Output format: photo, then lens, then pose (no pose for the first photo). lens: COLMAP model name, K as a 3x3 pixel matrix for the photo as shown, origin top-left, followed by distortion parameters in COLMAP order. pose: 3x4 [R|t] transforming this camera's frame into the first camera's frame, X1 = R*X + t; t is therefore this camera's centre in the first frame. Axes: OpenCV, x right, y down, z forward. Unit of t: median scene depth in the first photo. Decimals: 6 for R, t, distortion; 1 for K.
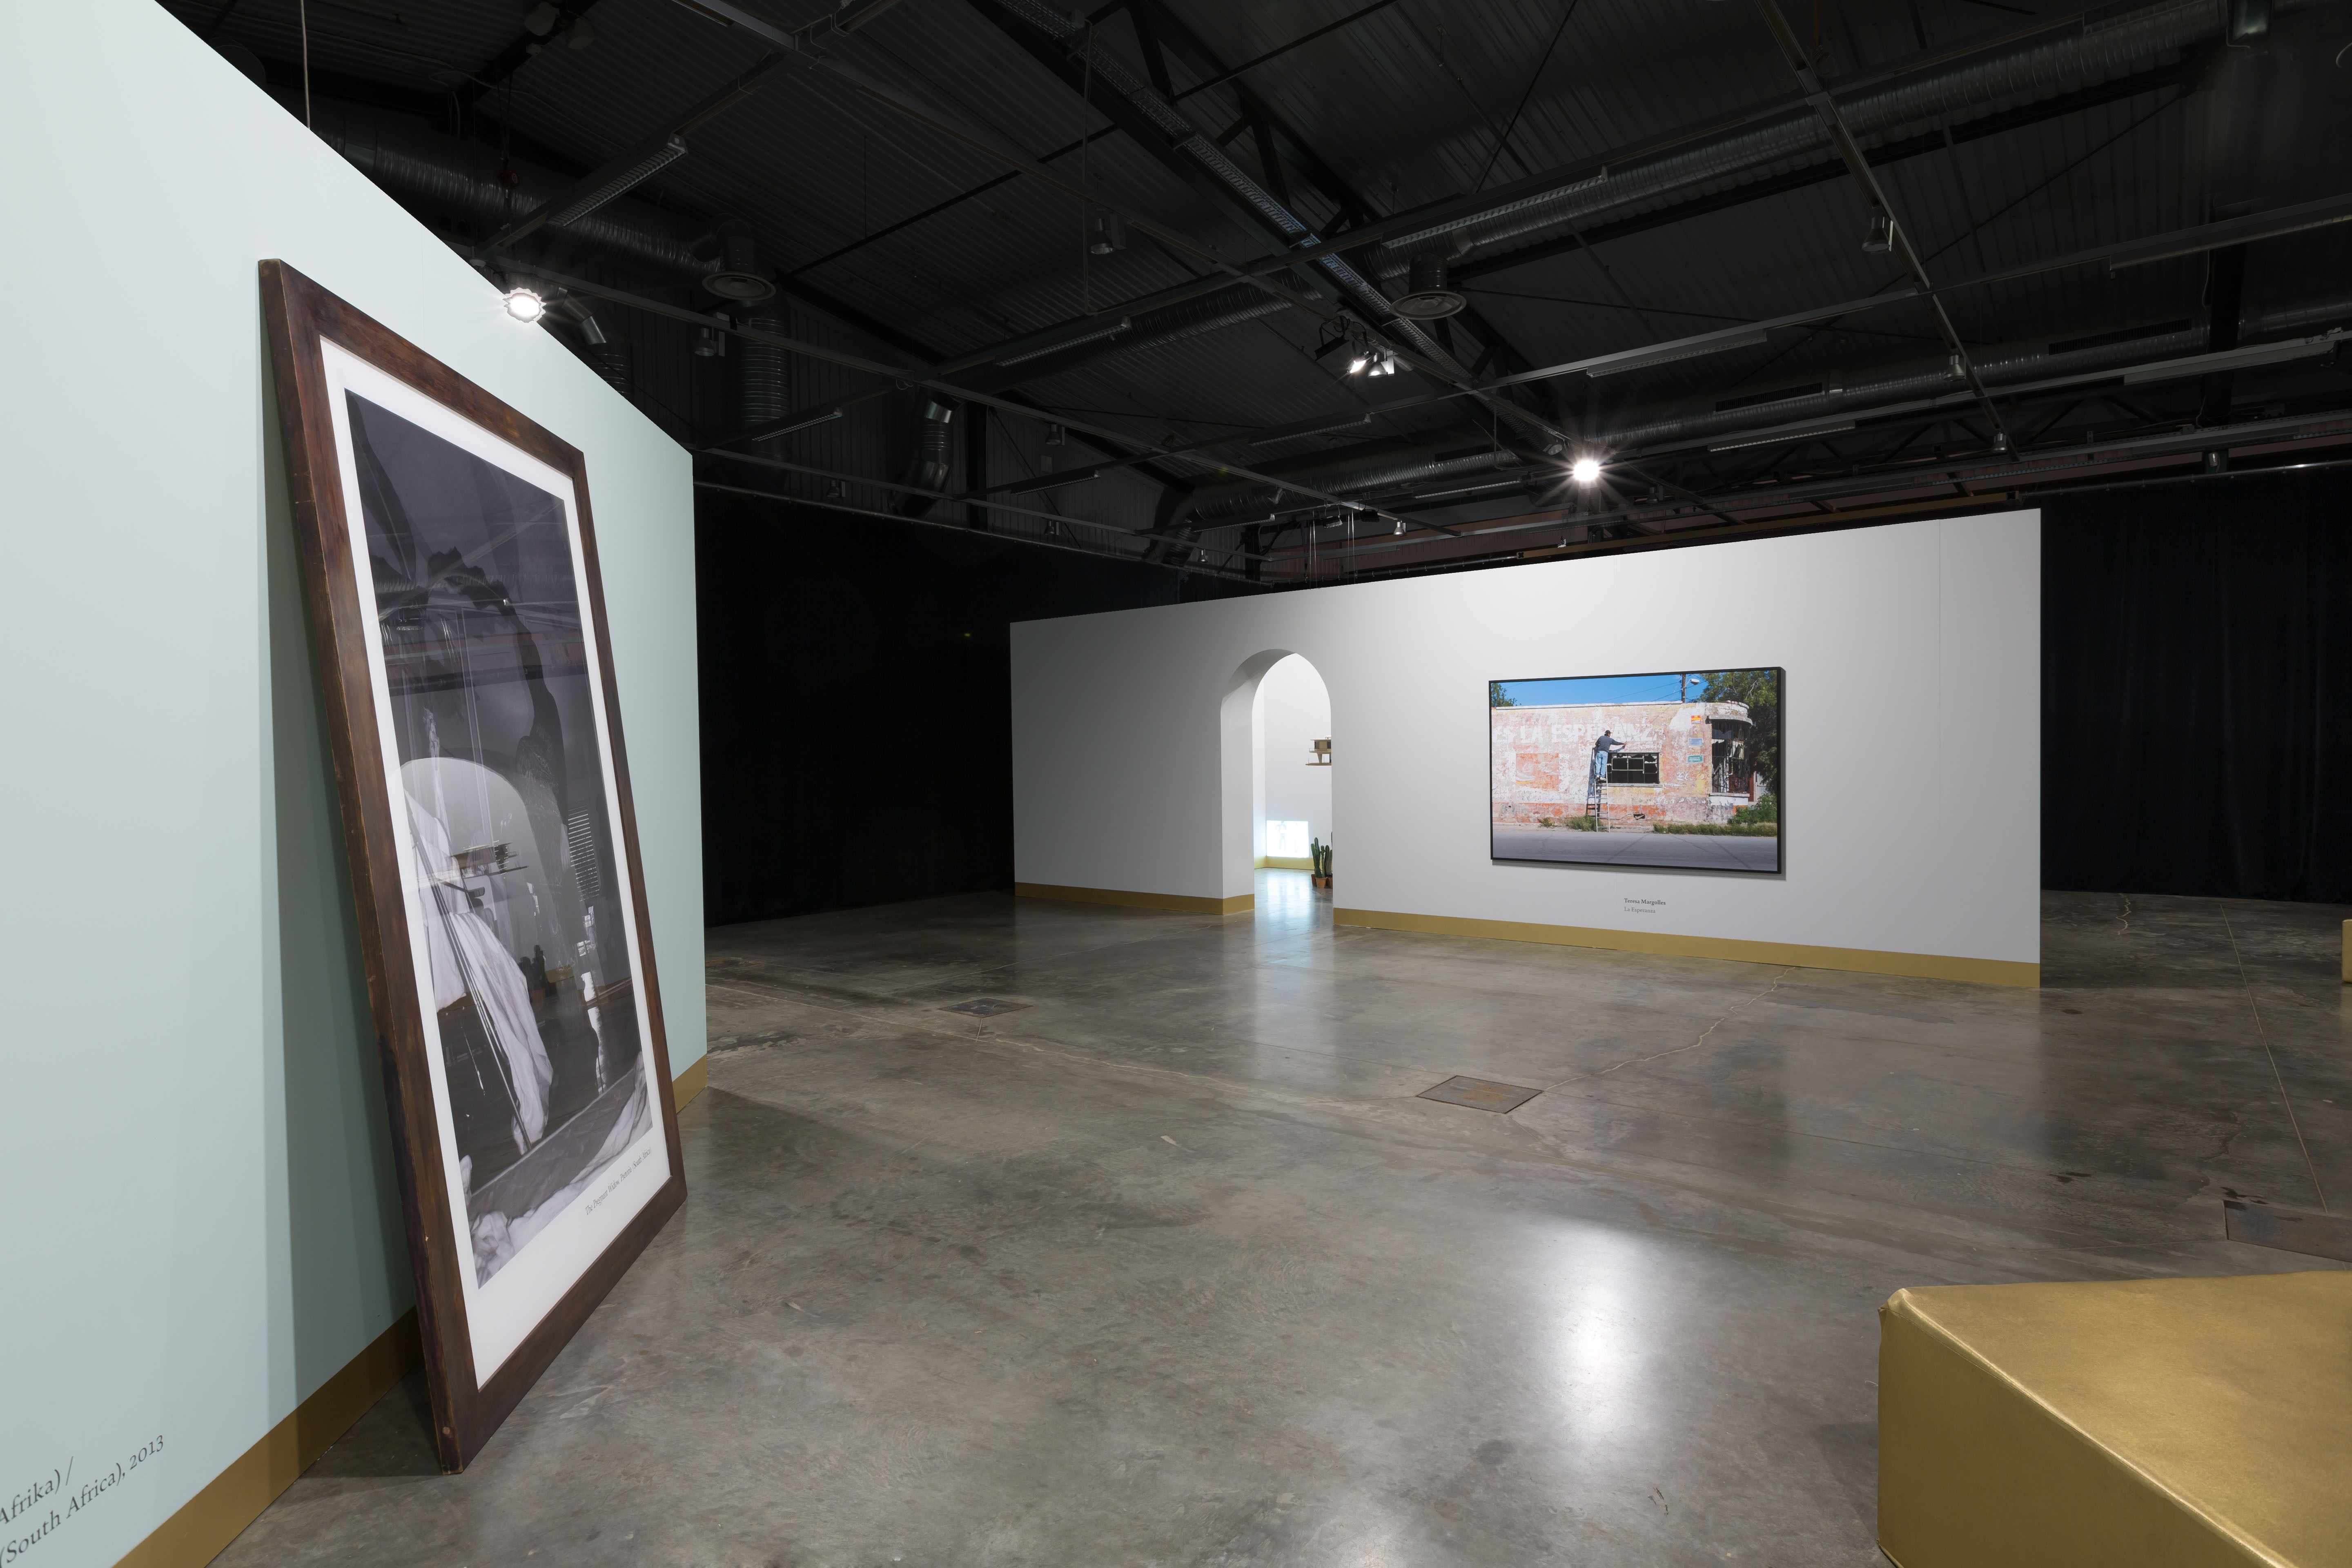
lens RADIAL K [[1236.1, 0, 1174.5], [0, 1236.1, 779.6], [0, 0, 1]] dist [-0.001476, -0.001638]
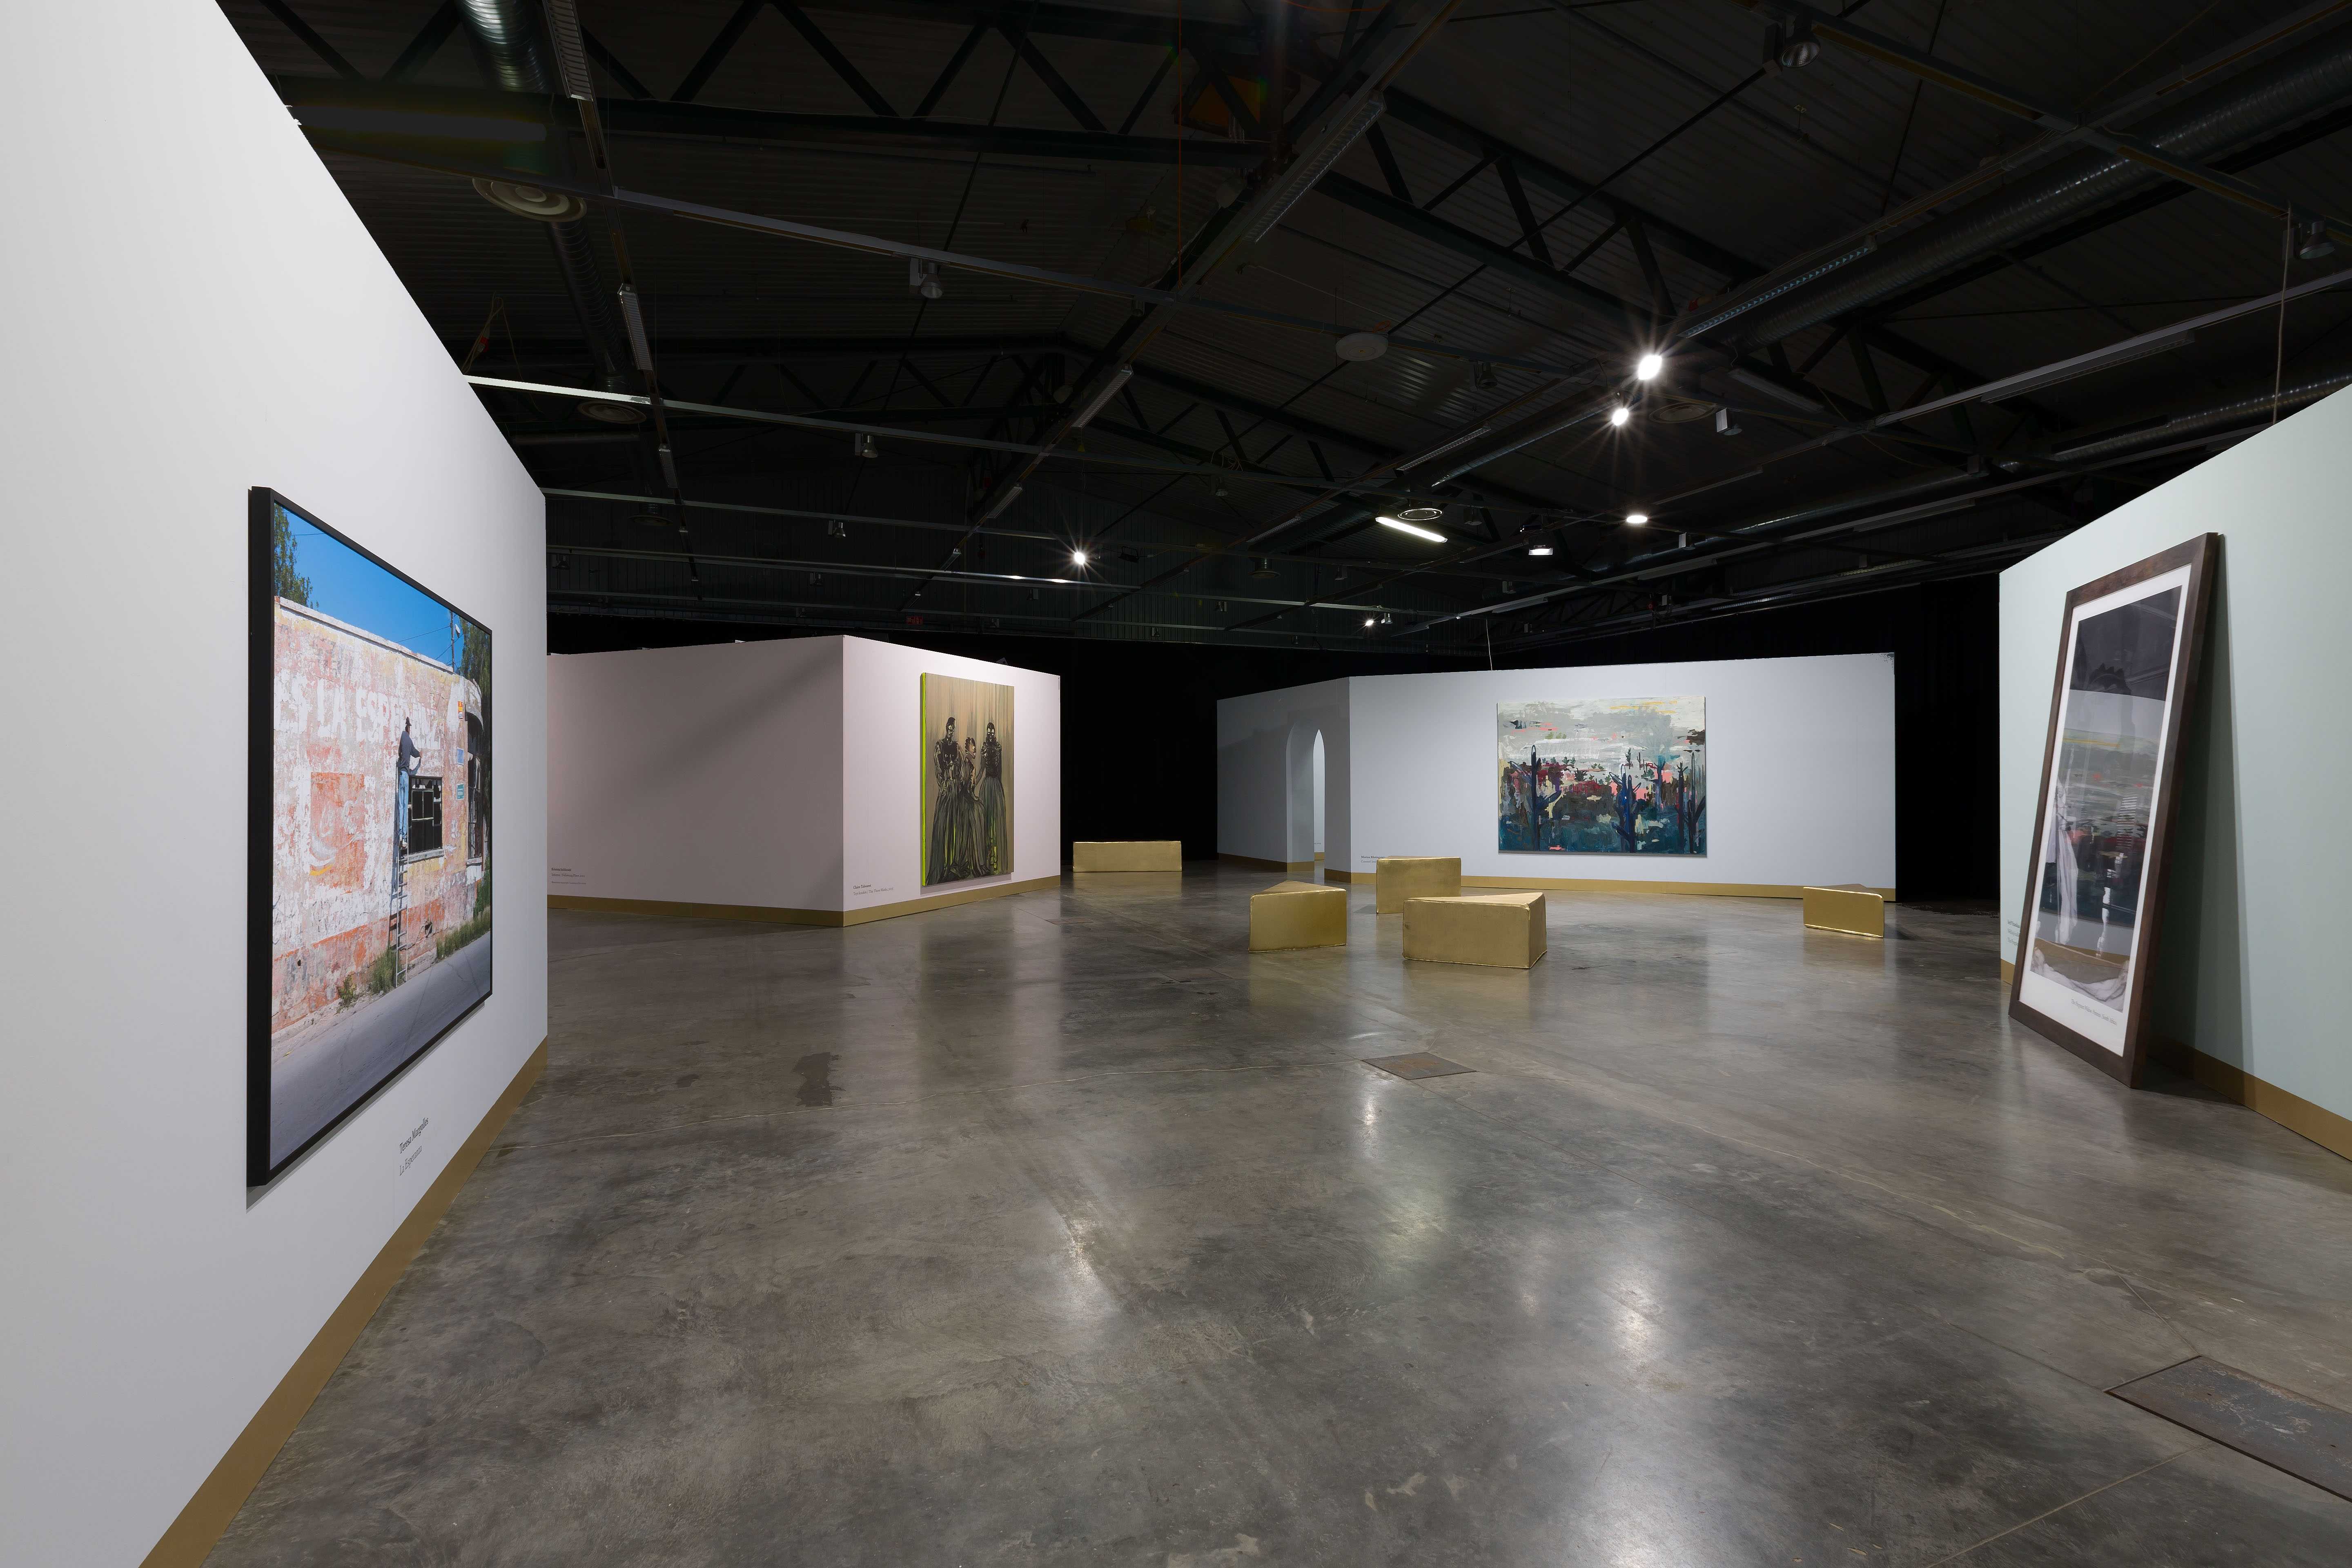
lens RADIAL K [[1051.7, 0, 1166.9], [0, 1051.7, 777.4], [0, 0, 1]] dist [-0.002602, 0.001429]
pose [[-0.875309, 0.019208, 0.483183, -0.026439], [0.026528, 0.999613, 0.008319, -0.028525], [-0.482836, 0.020099, -0.875480, 1.894542]]
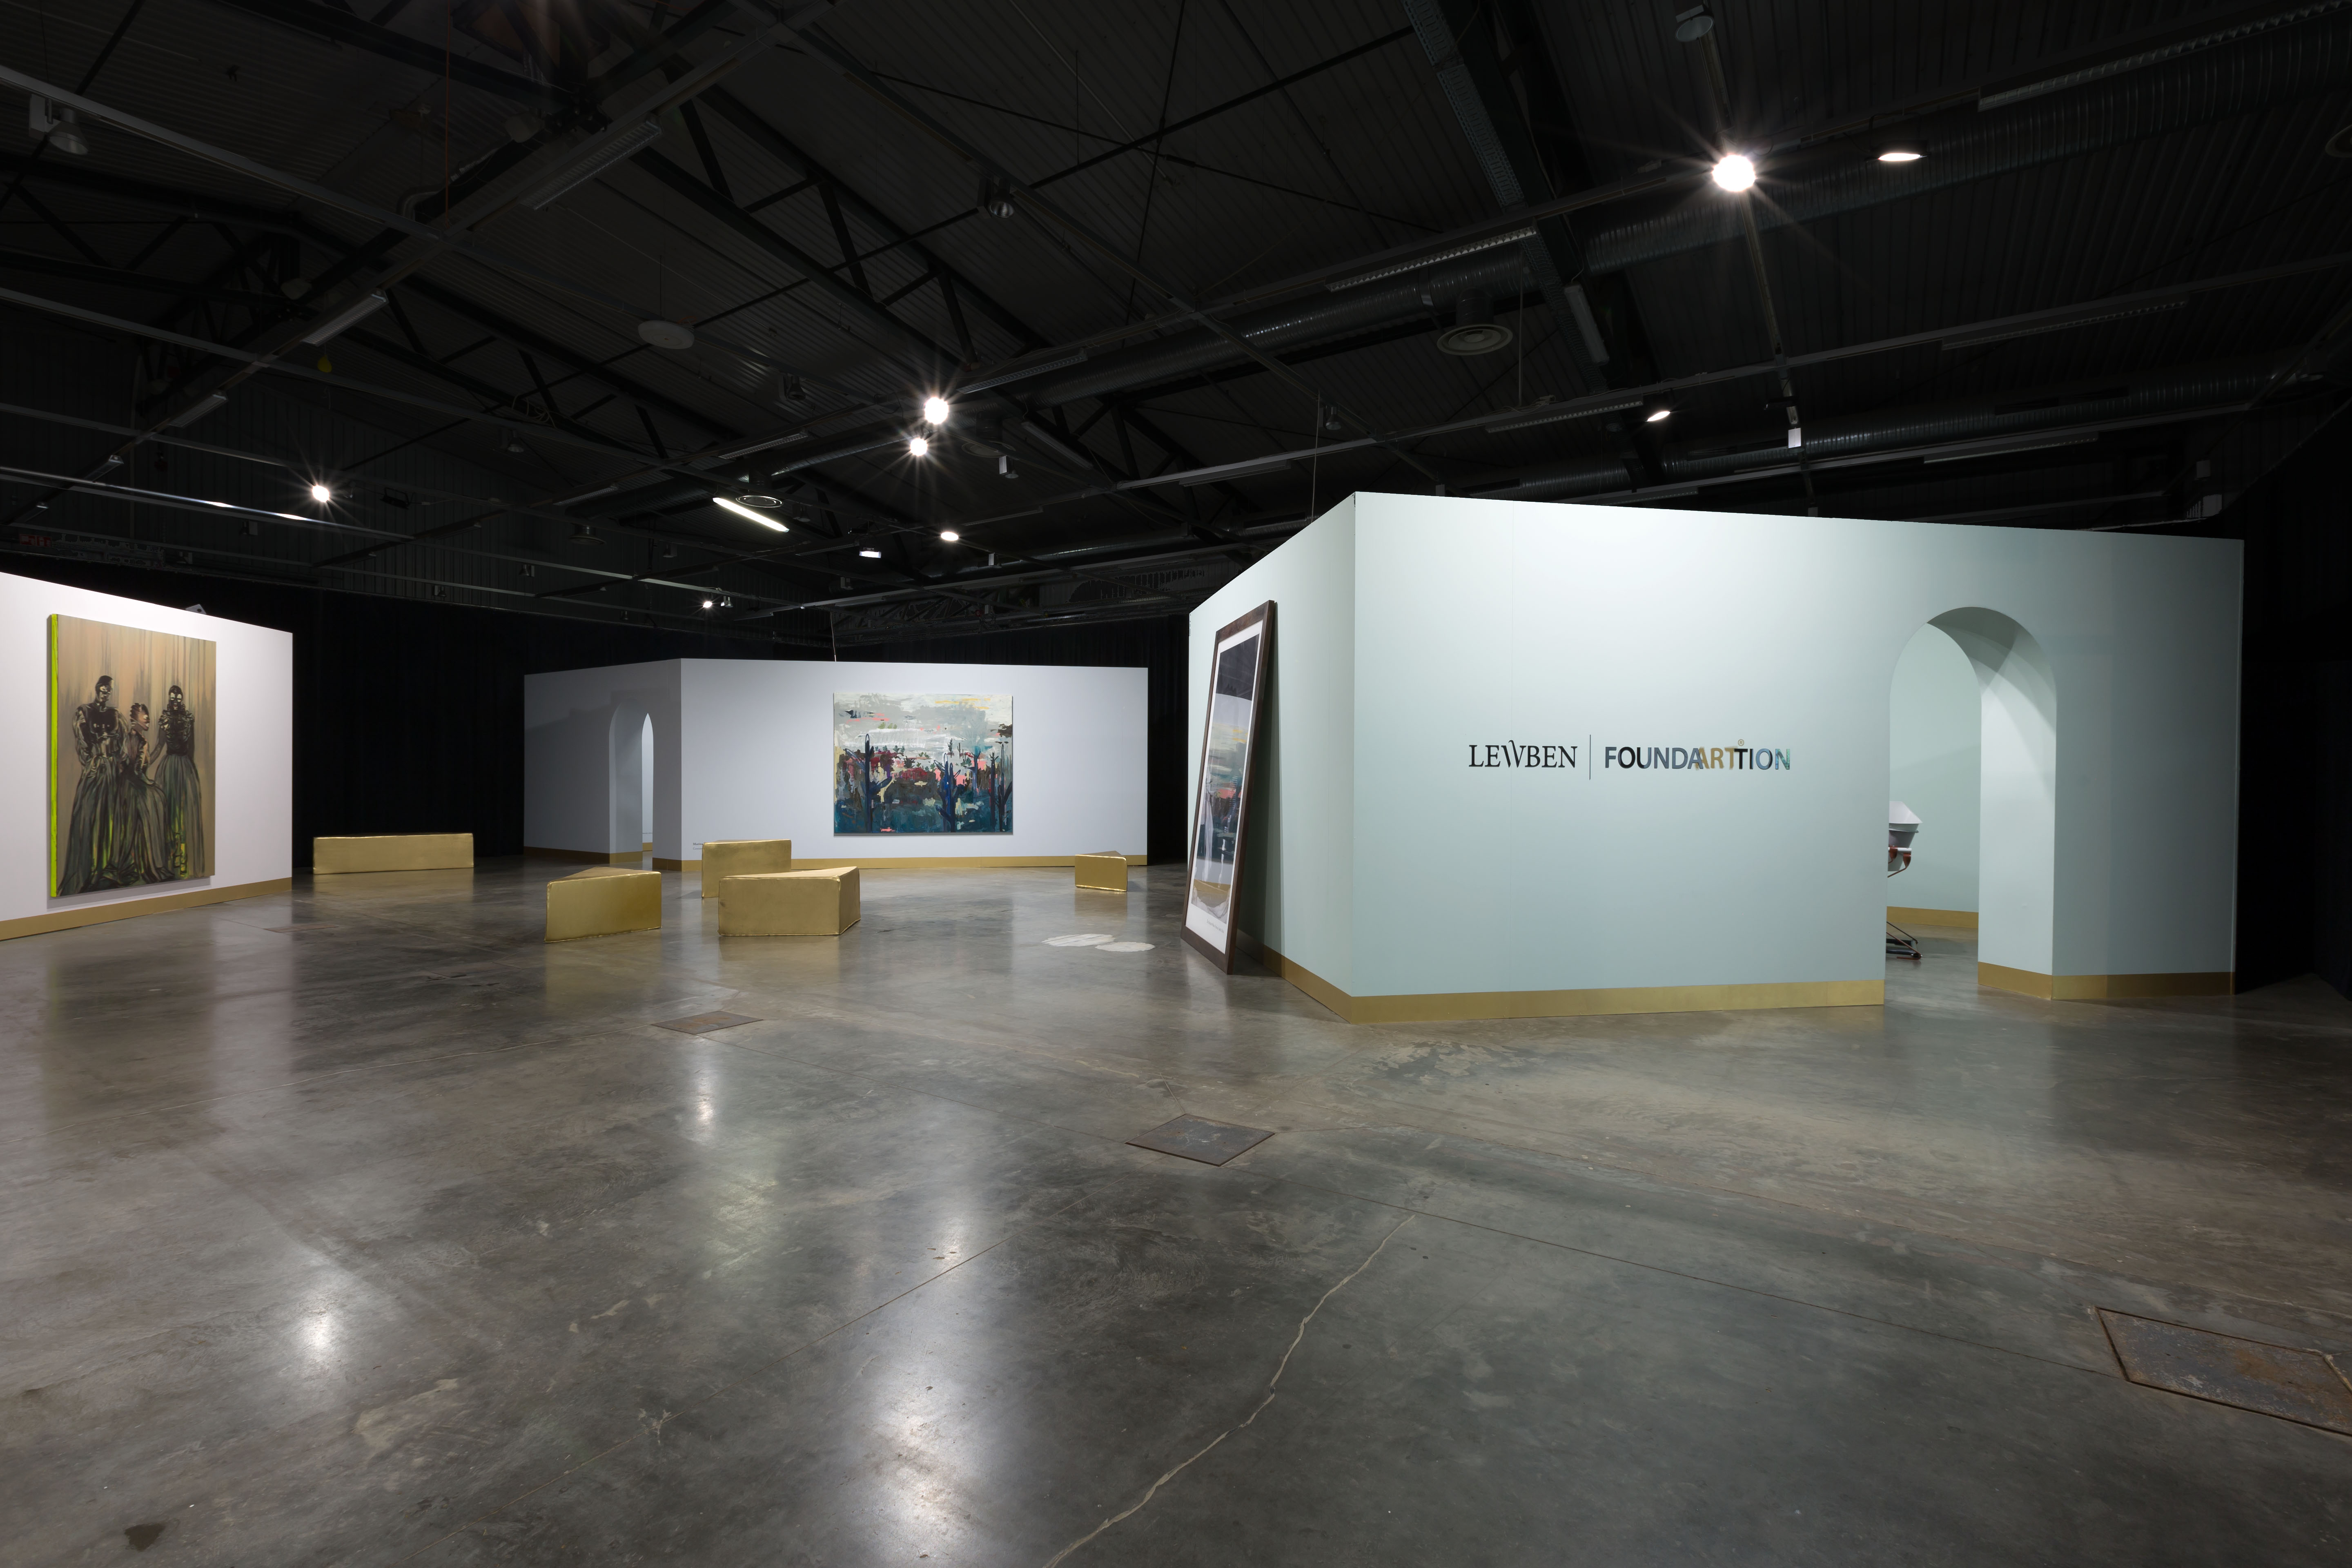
lens RADIAL K [[1051.7, 0, 1178.2], [0, 1051.7, 778.7], [0, 0, 1]] dist [-0.002602, 0.001429]
pose [[-0.996013, 0.010450, -0.088595, -0.129554], [0.008001, 0.999577, 0.027946, -0.016507], [0.088849, 0.027126, -0.995676, 2.012088]]
